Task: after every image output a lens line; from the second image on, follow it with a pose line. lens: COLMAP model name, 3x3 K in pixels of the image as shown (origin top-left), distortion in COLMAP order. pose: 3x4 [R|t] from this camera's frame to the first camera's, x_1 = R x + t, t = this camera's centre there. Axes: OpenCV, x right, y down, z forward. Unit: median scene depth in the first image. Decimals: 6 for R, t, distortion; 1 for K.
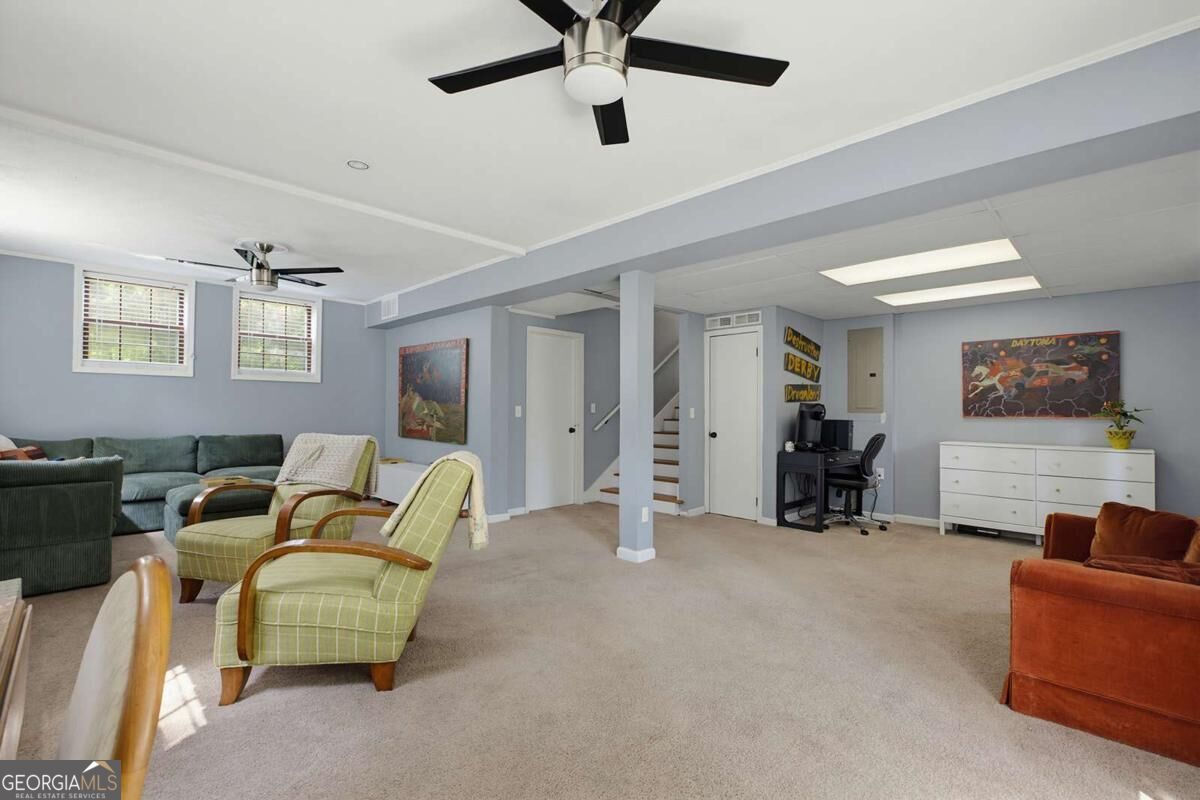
lens RADIAL K [[535.6, 0, 600.0], [0, 535.6, 400.0], [0, 0, 1]] dist [-0.007438, -0.000489]
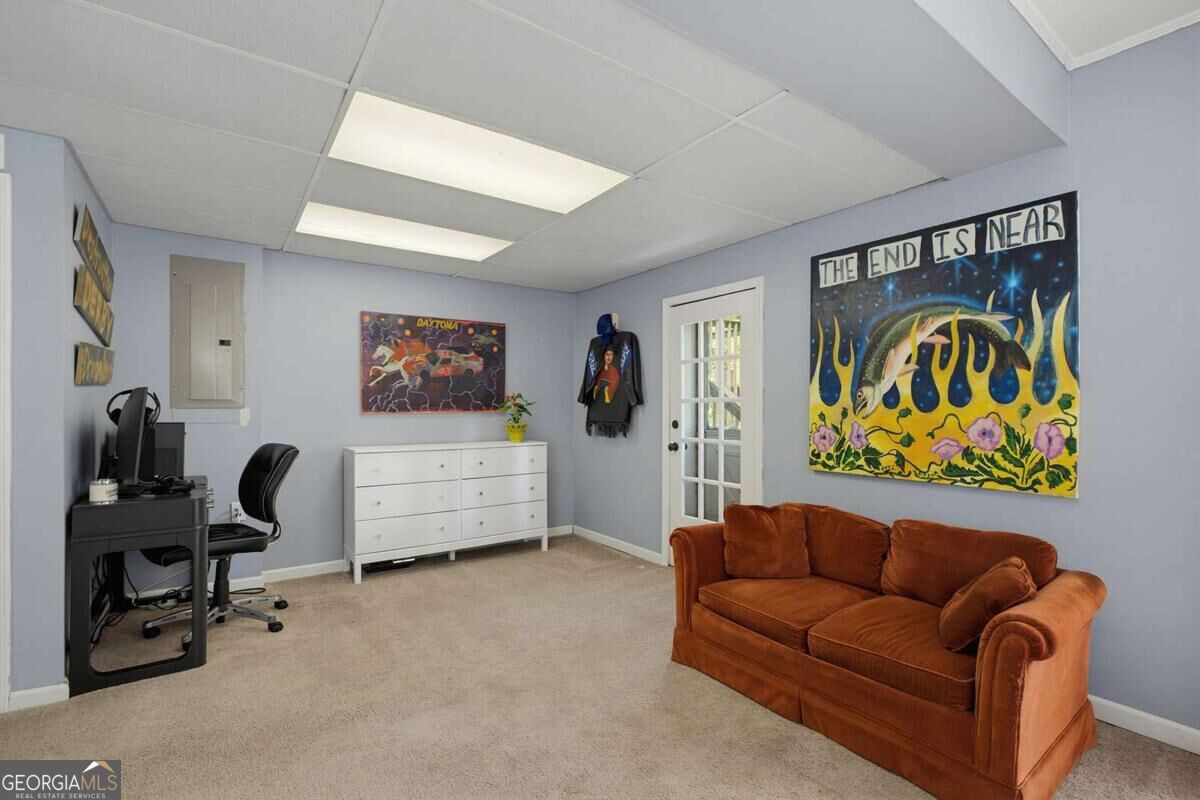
lens RADIAL K [[535.6, 0, 600.0], [0, 535.6, 400.0], [0, 0, 1]] dist [-0.007438, -0.000489]
pose [[0.159886, 0.003124, 0.987131, 0.005878], [-0.019118, 0.999817, -0.000068, 0.008468], [-0.986950, -0.018861, 0.159916, 0.590726]]
